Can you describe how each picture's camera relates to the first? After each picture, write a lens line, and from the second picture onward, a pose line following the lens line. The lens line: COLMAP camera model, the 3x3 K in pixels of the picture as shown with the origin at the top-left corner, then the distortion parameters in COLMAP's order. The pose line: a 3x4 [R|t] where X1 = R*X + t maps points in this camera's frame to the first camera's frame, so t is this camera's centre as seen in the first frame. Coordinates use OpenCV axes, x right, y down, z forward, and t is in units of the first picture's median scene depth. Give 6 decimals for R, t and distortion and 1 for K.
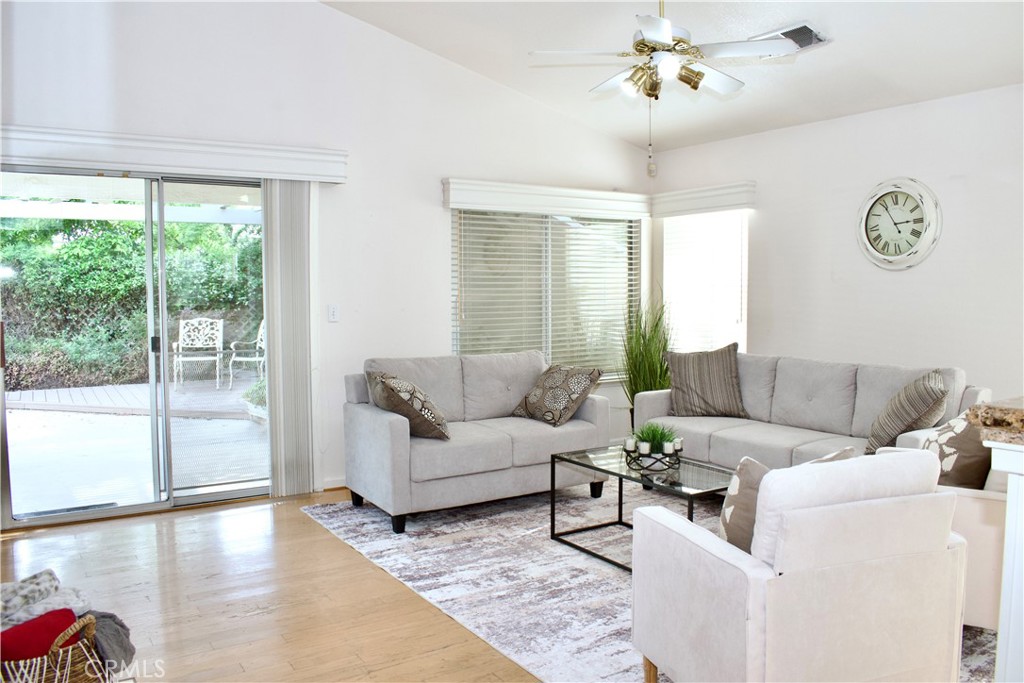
lens RADIAL K [[805.4, 0, 517.5], [0, 805.4, 345.1], [0, 0, 1]] dist [-0.077207, 0.009869]
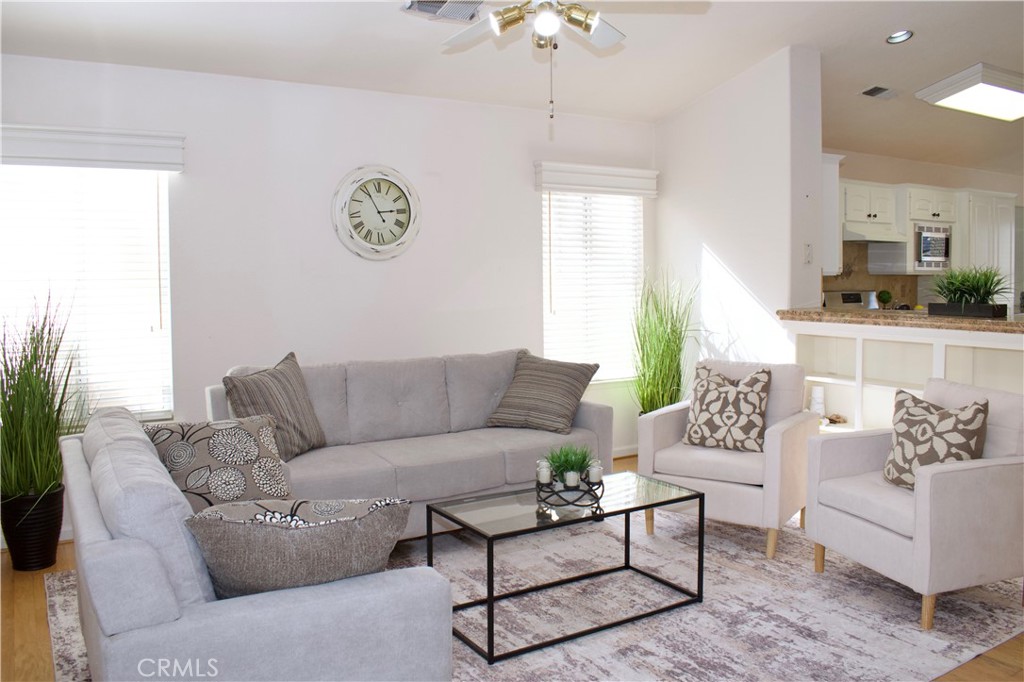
lens RADIAL K [[826.8, 0, 511.6], [0, 826.8, 319.8], [0, 0, 1]] dist [-0.090208, 0.013726]
pose [[0.017862, -0.051226, 0.998527, -0.541807], [0.073488, 0.996053, 0.049784, -0.062538], [-0.997136, 0.072490, 0.021556, 0.848302]]
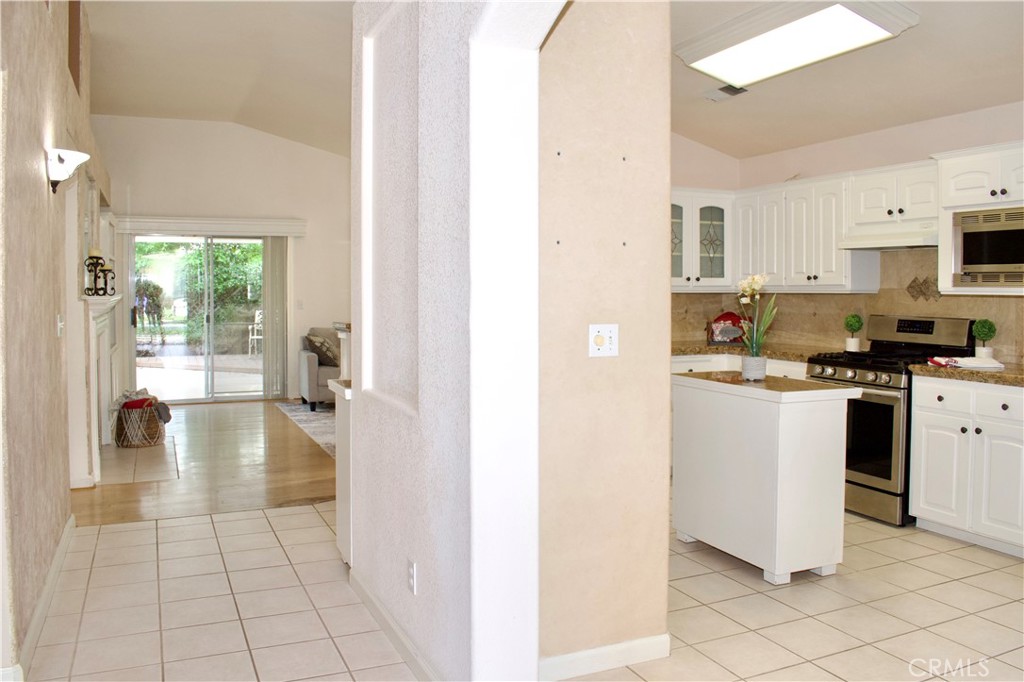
lens RADIAL K [[826.8, 0, 511.6], [0, 826.8, 332.8], [0, 0, 1]] dist [-0.090208, 0.013726]
pose [[0.987168, 0.013563, -0.159106, 0.622648], [-0.016003, 0.999773, -0.014063, 0.051268], [0.158879, 0.016428, 0.987161, -0.900129]]
